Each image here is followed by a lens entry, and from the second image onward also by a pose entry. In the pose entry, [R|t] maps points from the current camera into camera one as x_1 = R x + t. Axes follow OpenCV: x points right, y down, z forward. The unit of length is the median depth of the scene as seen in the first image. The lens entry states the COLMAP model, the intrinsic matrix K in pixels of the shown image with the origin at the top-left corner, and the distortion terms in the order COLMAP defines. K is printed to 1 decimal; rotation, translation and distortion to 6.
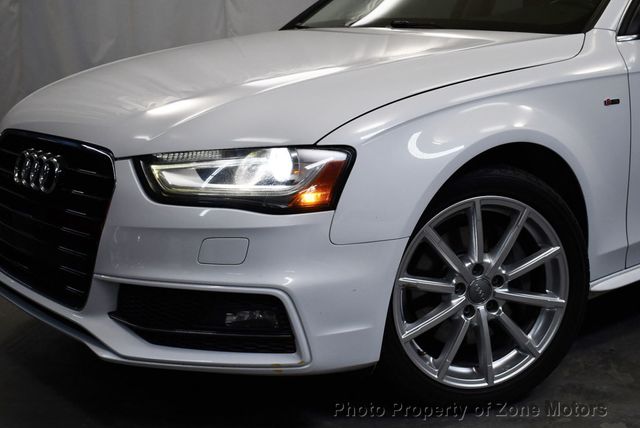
lens RADIAL K [[944.8, 0, 324.1], [0, 944.8, 214.7], [0, 0, 1]] dist [-0.108672, 0.000000]
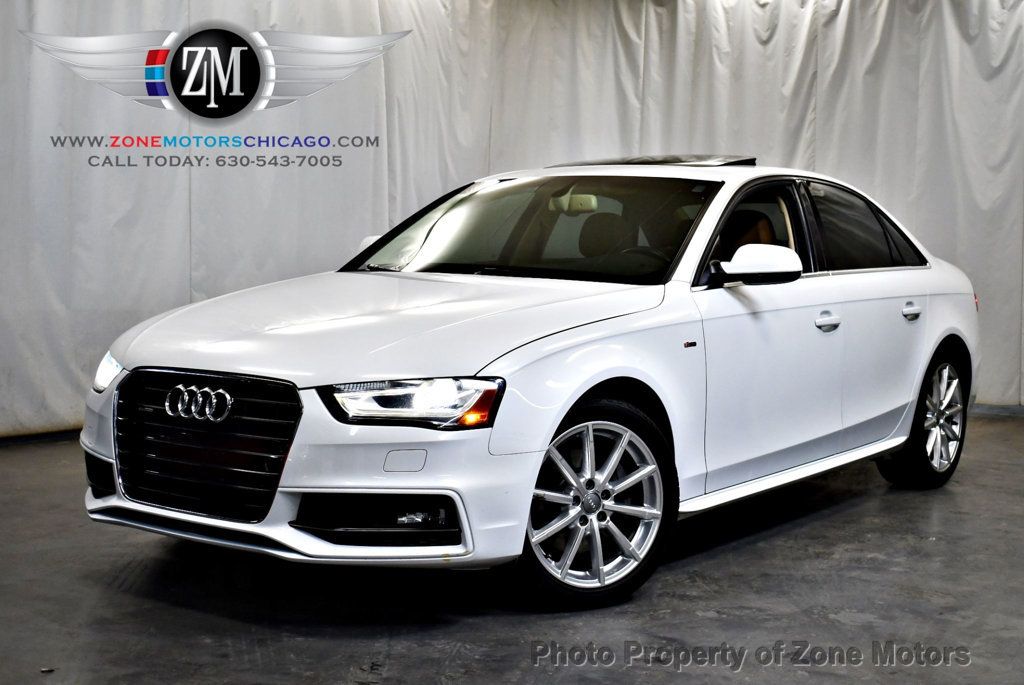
lens RADIAL K [[1534.1, 0, 512.8], [0, 1534.1, 344.1], [0, 0, 1]] dist [-0.080905, 0.000000]
pose [[0.973939, 0.006304, 0.226723, -0.370064], [0.023058, 0.991682, -0.126627, 0.125545], [-0.225635, 0.128555, 0.965693, -0.862381]]
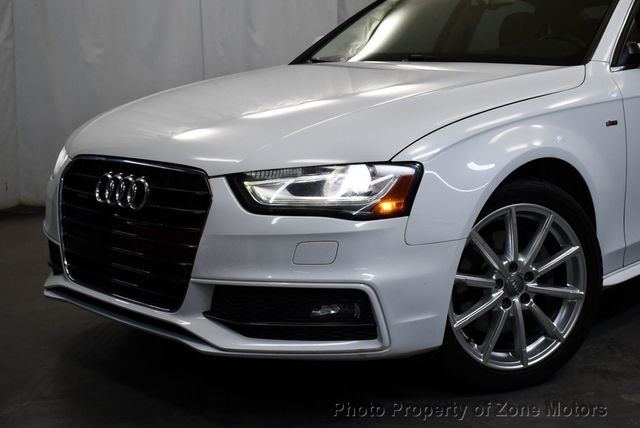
lens RADIAL K [[944.8, 0, 323.9], [0, 944.8, 215.3], [0, 0, 1]] dist [-0.108672, 0.000000]
pose [[0.996179, -0.021977, 0.084525, -0.168962], [0.024806, 0.999162, -0.032566, 0.026290], [-0.083739, 0.034539, 0.995889, -0.146466]]
